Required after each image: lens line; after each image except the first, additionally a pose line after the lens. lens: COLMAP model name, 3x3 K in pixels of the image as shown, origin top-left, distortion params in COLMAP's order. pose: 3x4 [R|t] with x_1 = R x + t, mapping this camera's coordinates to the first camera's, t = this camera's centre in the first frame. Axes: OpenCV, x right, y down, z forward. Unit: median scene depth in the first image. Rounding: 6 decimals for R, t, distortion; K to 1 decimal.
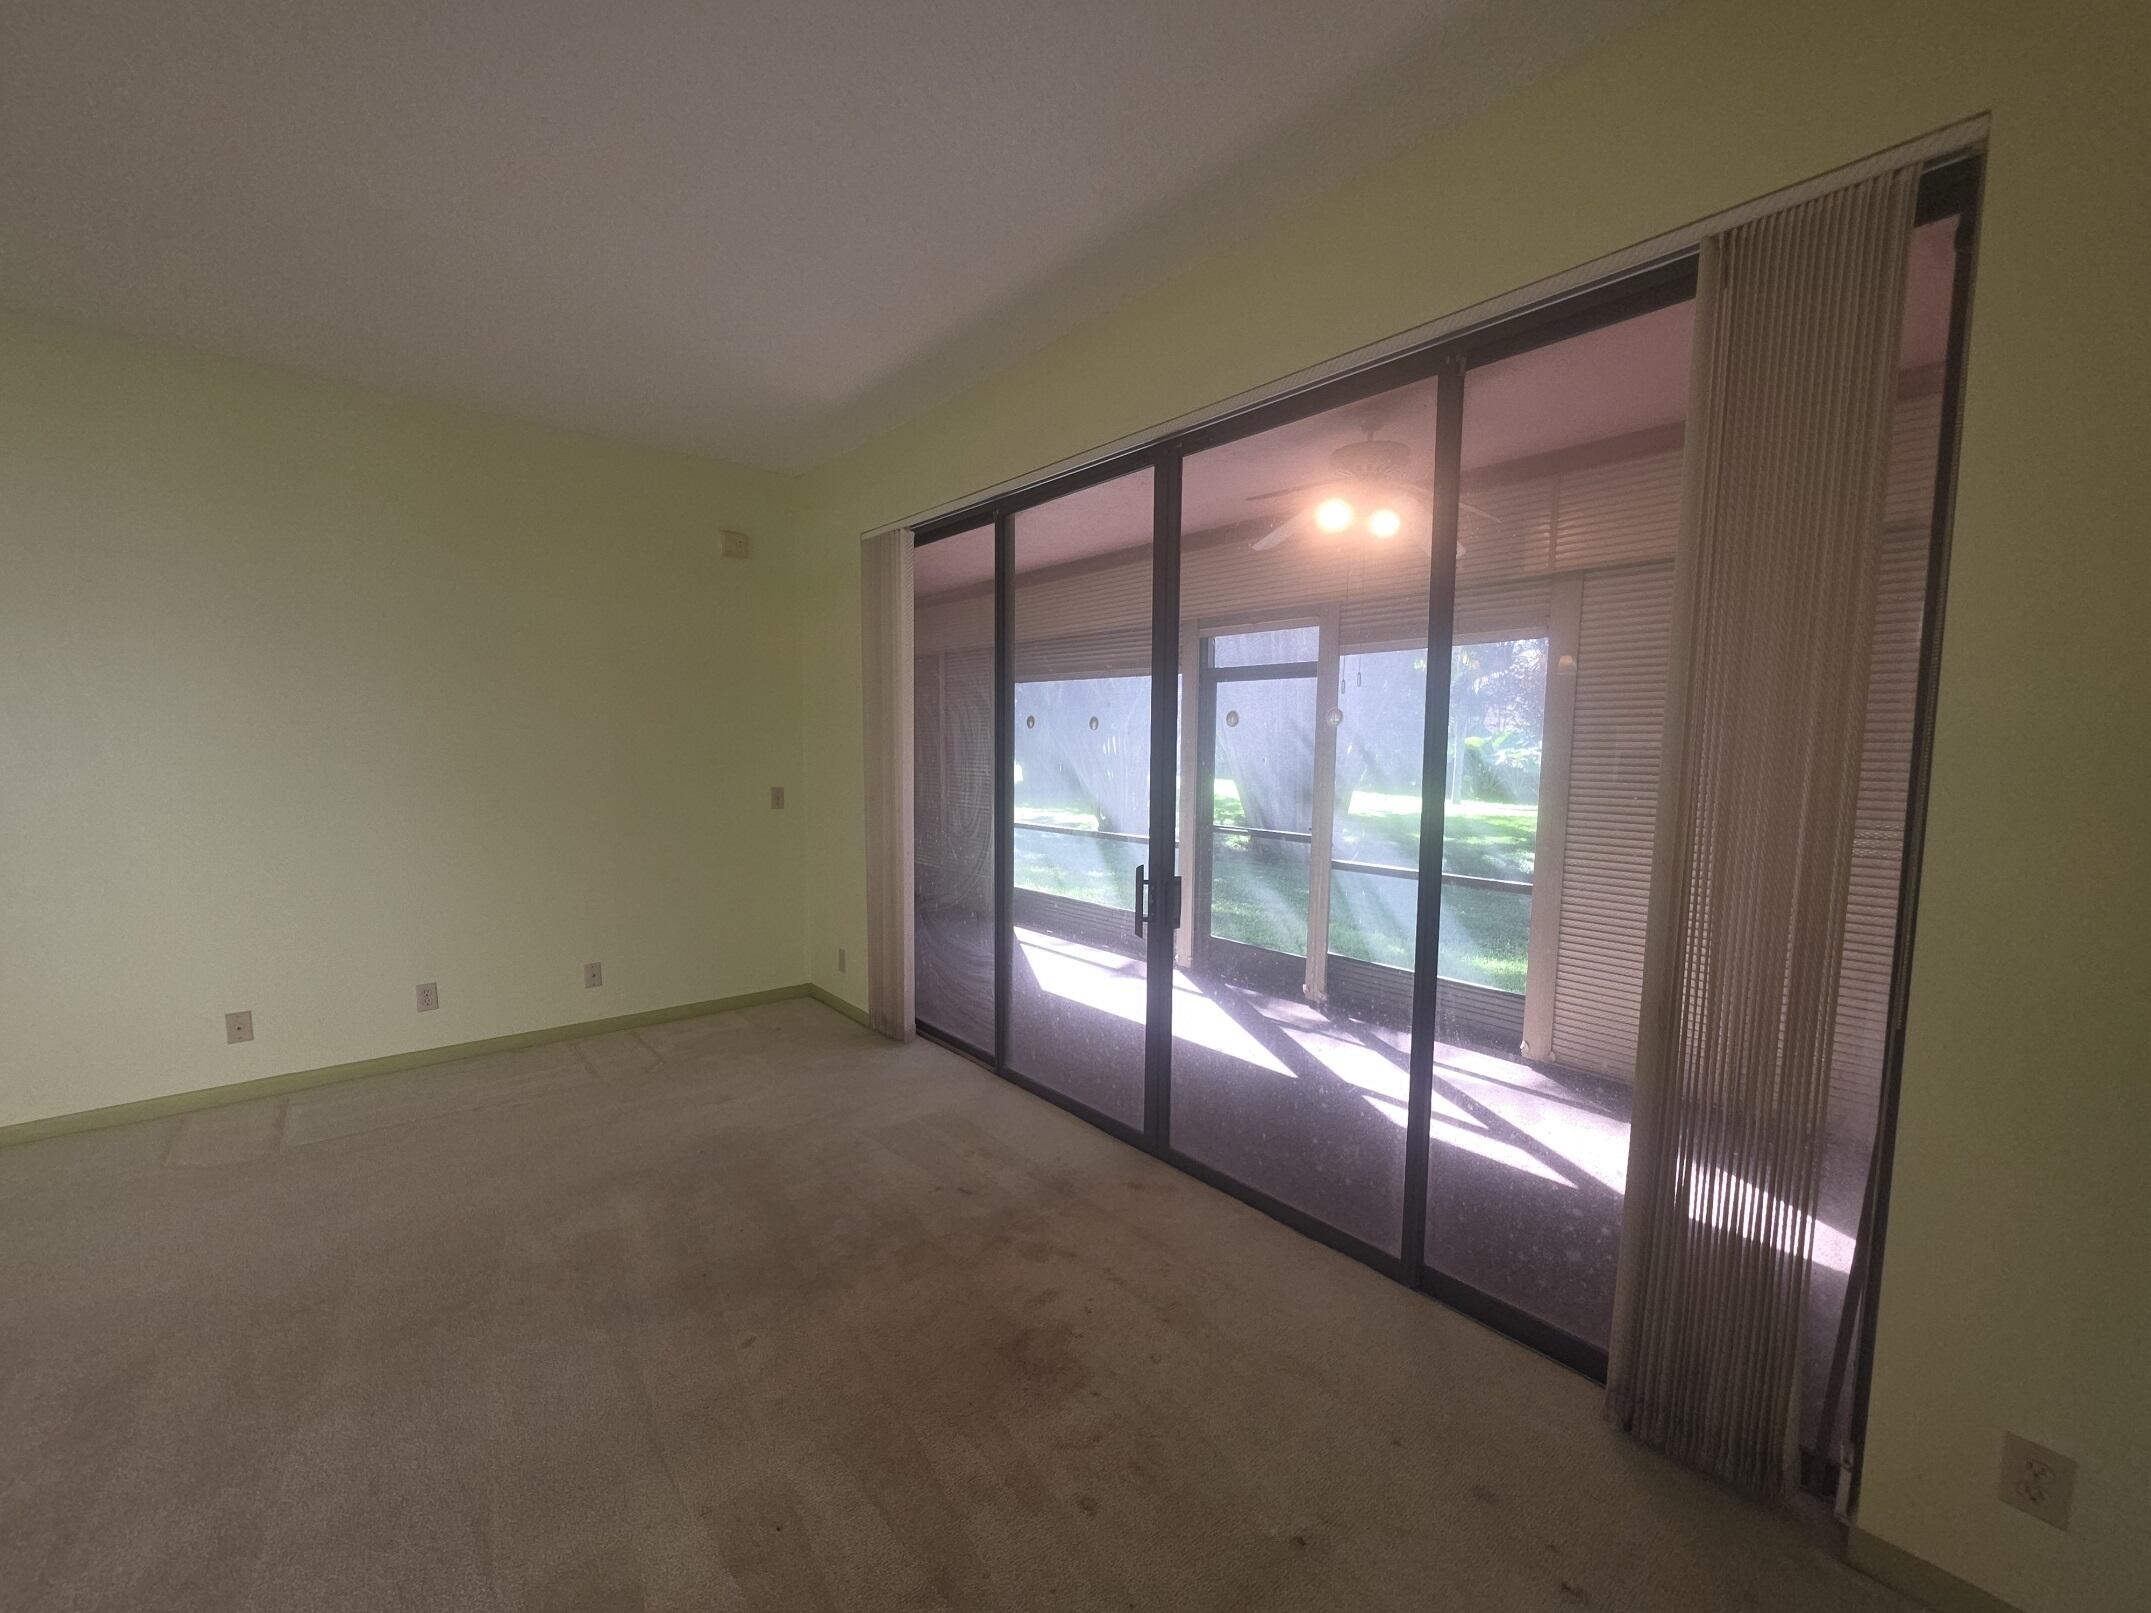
lens RADIAL K [[865.5, 0, 1059.2], [0, 865.5, 811.9], [0, 0, 1]] dist [-0.003733, 0.000537]
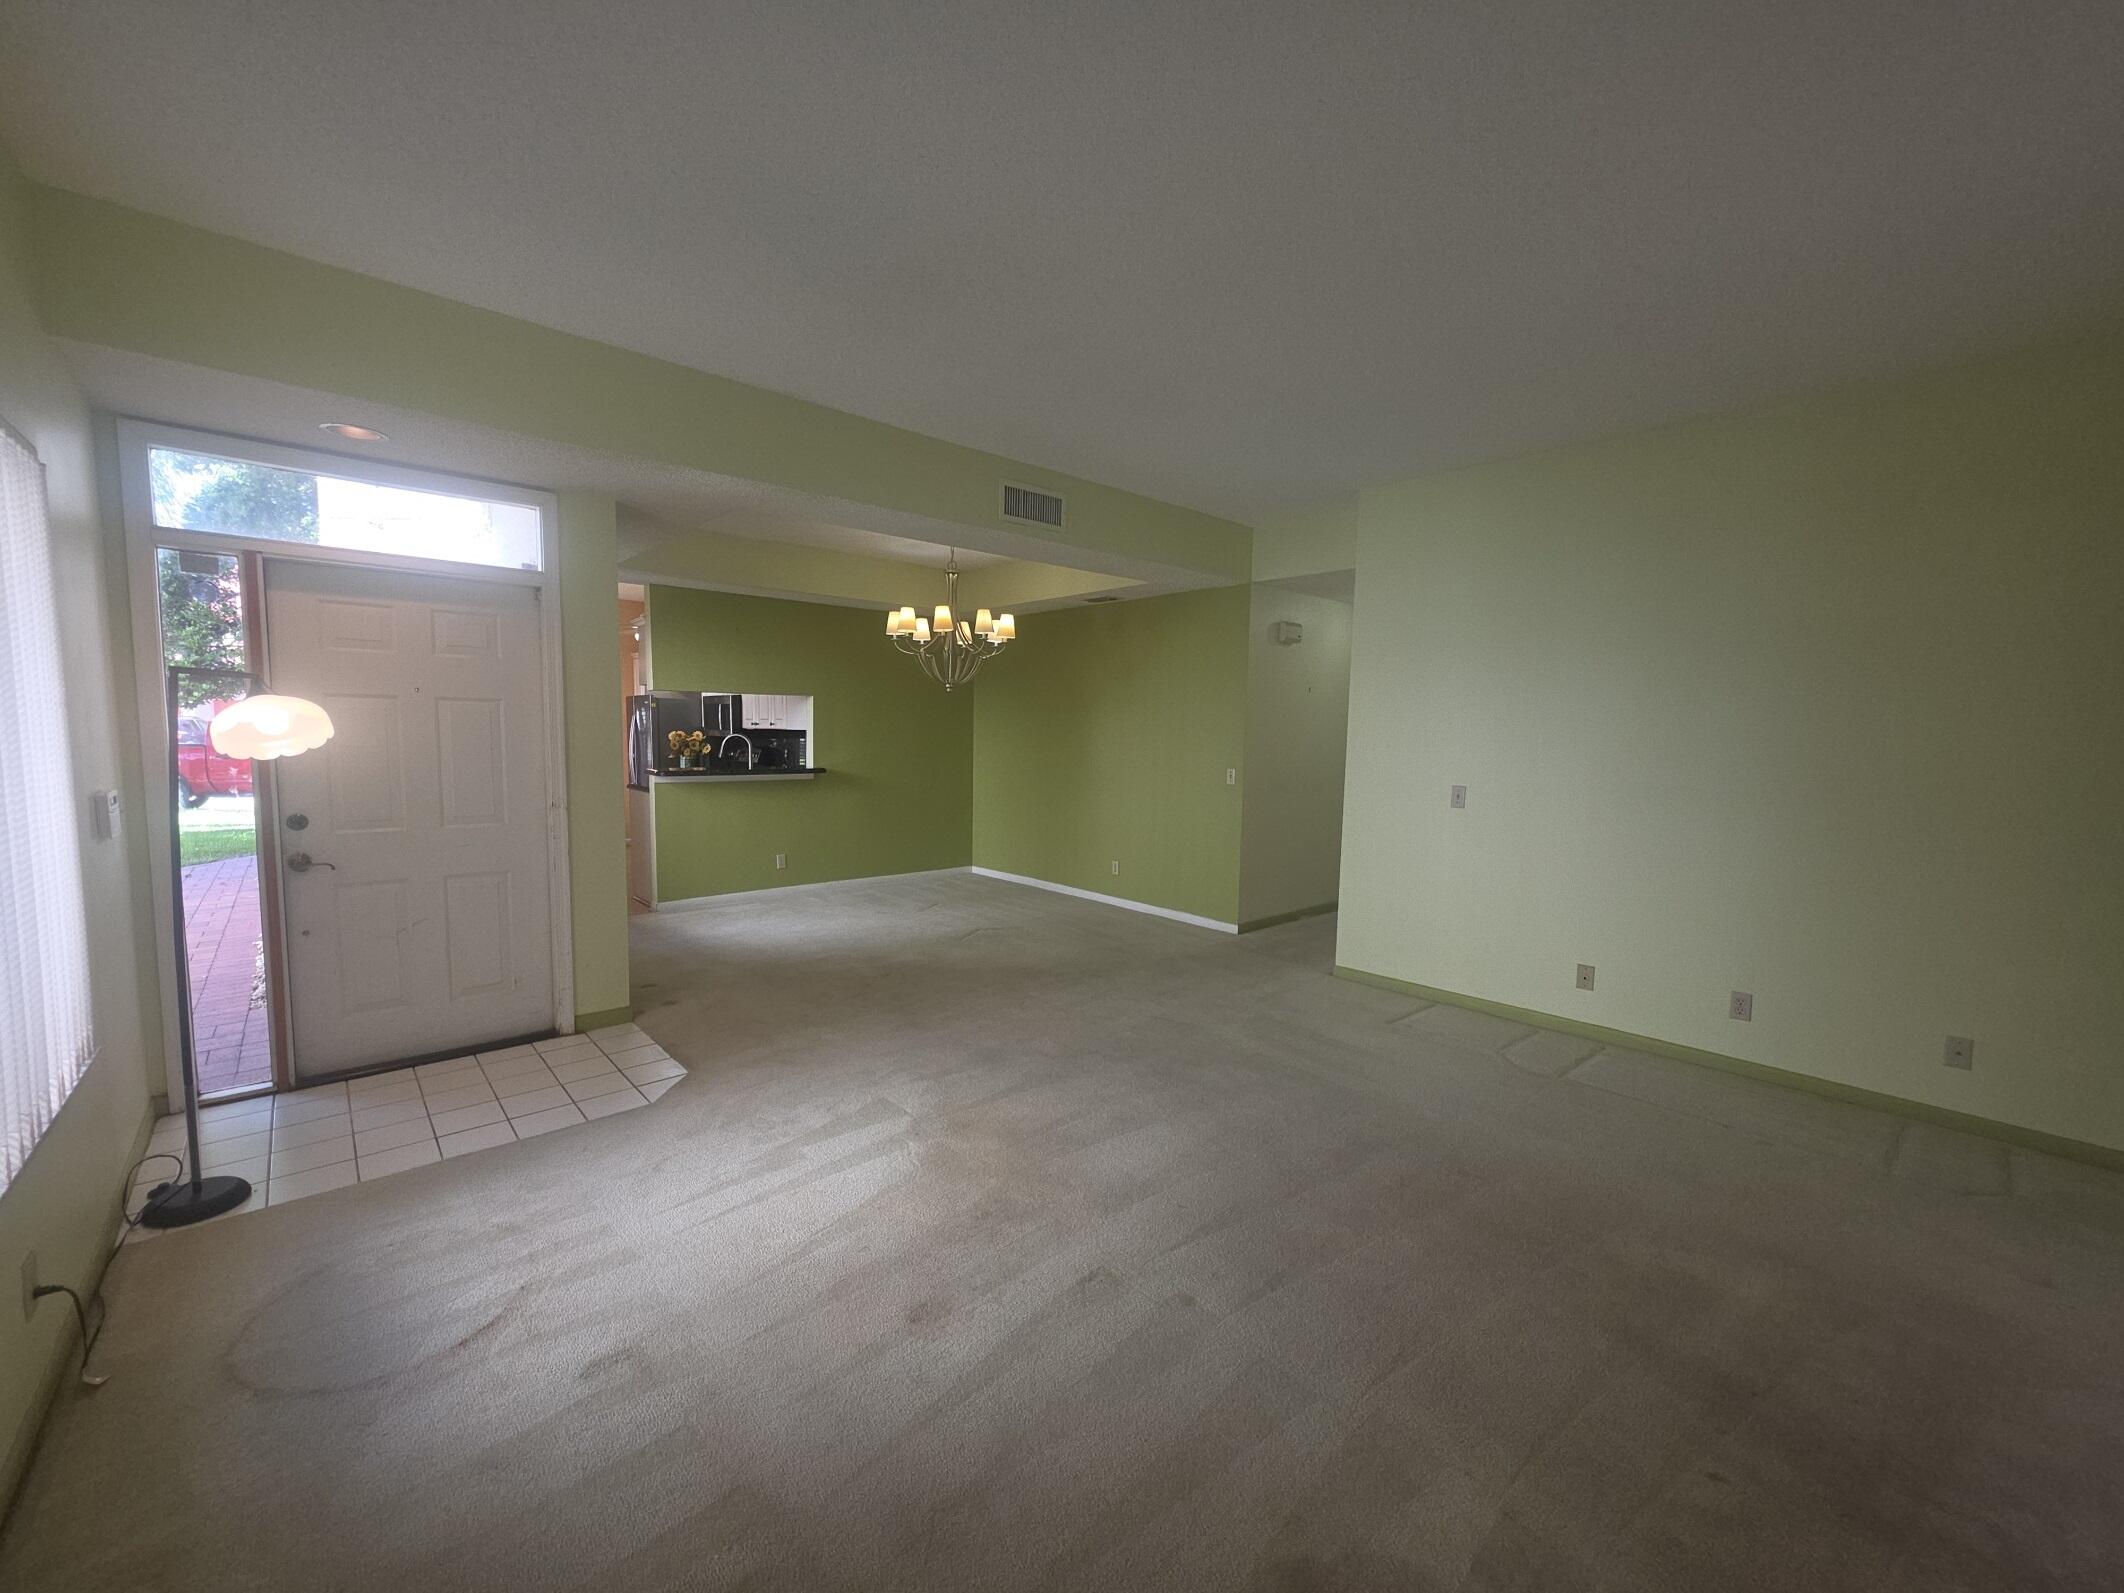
lens RADIAL K [[854.6, 0, 1047.9], [0, 854.6, 806.5], [0, 0, 1]] dist [-0.003733, 0.000537]
pose [[0.023820, 0.079975, -0.996512, 0.210124], [-0.098778, 0.992106, 0.077261, -0.011084], [0.994824, 0.096593, 0.031532, 0.152592]]
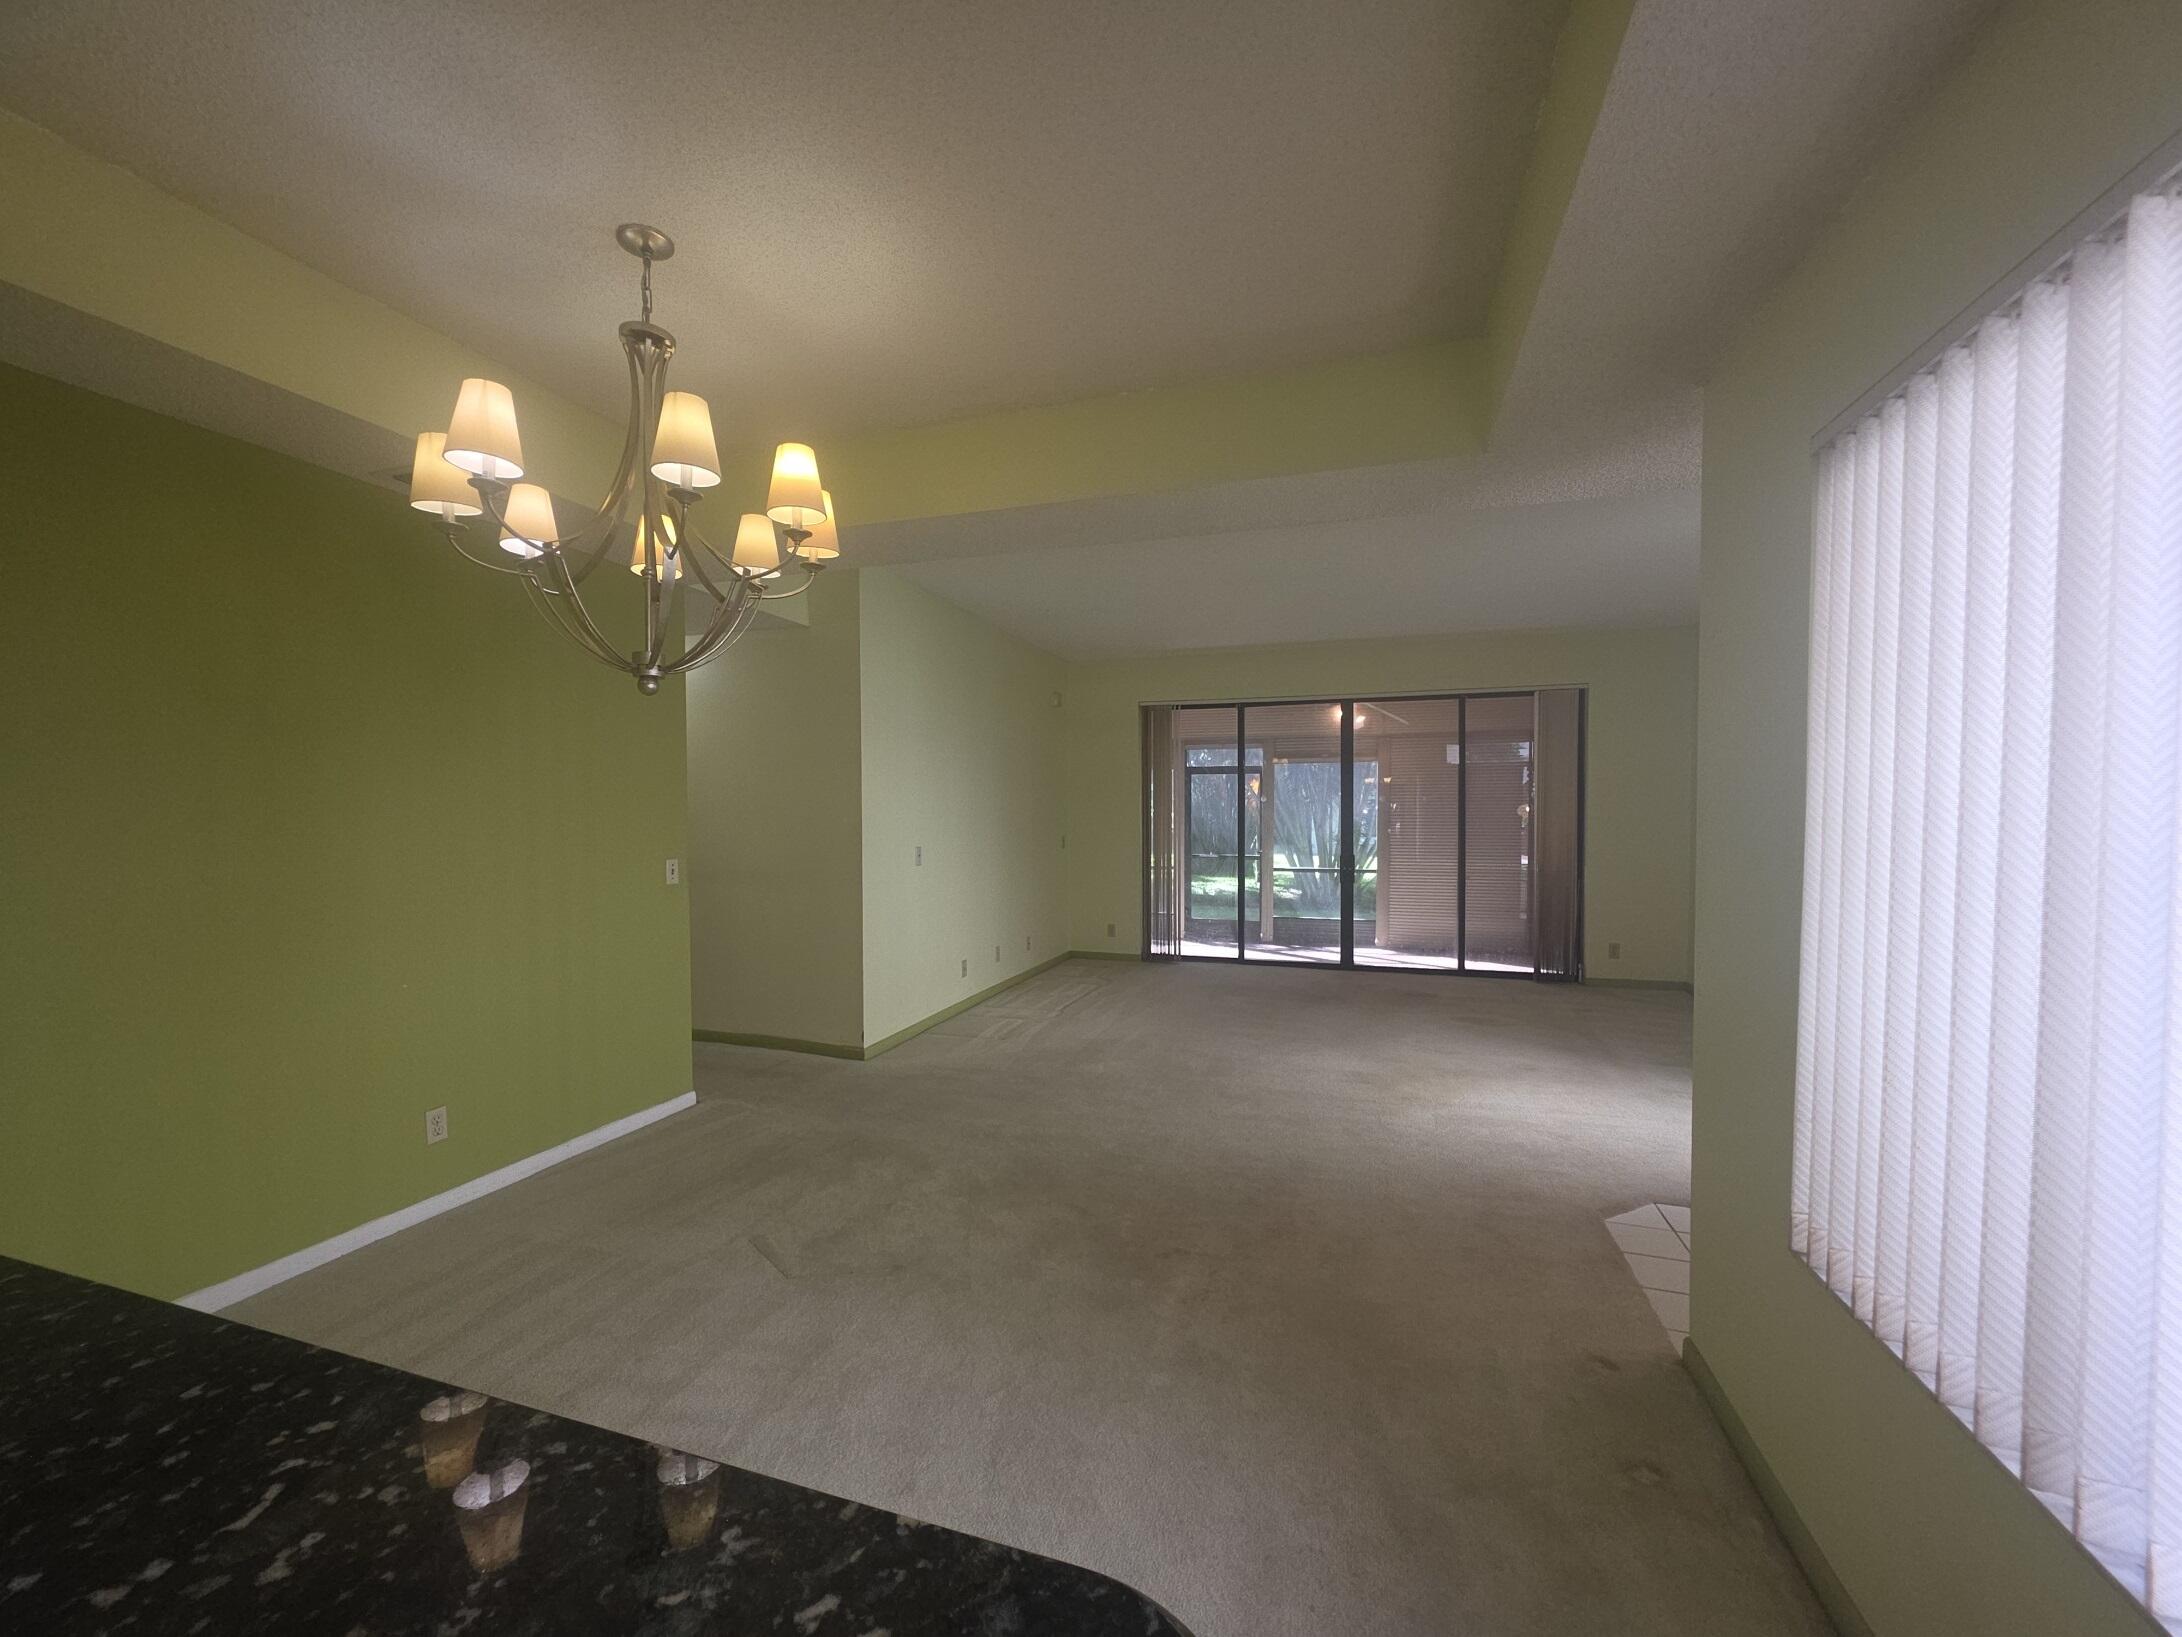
lens RADIAL K [[878.0, 0, 1069.2], [0, 878.0, 830.8], [0, 0, 1]] dist [-0.003733, 0.000537]
pose [[0.850943, -0.023986, 0.524710, -1.553409], [0.054913, 0.997545, -0.043454, 0.047529], [-0.522380, 0.065790, 0.850171, -0.635280]]
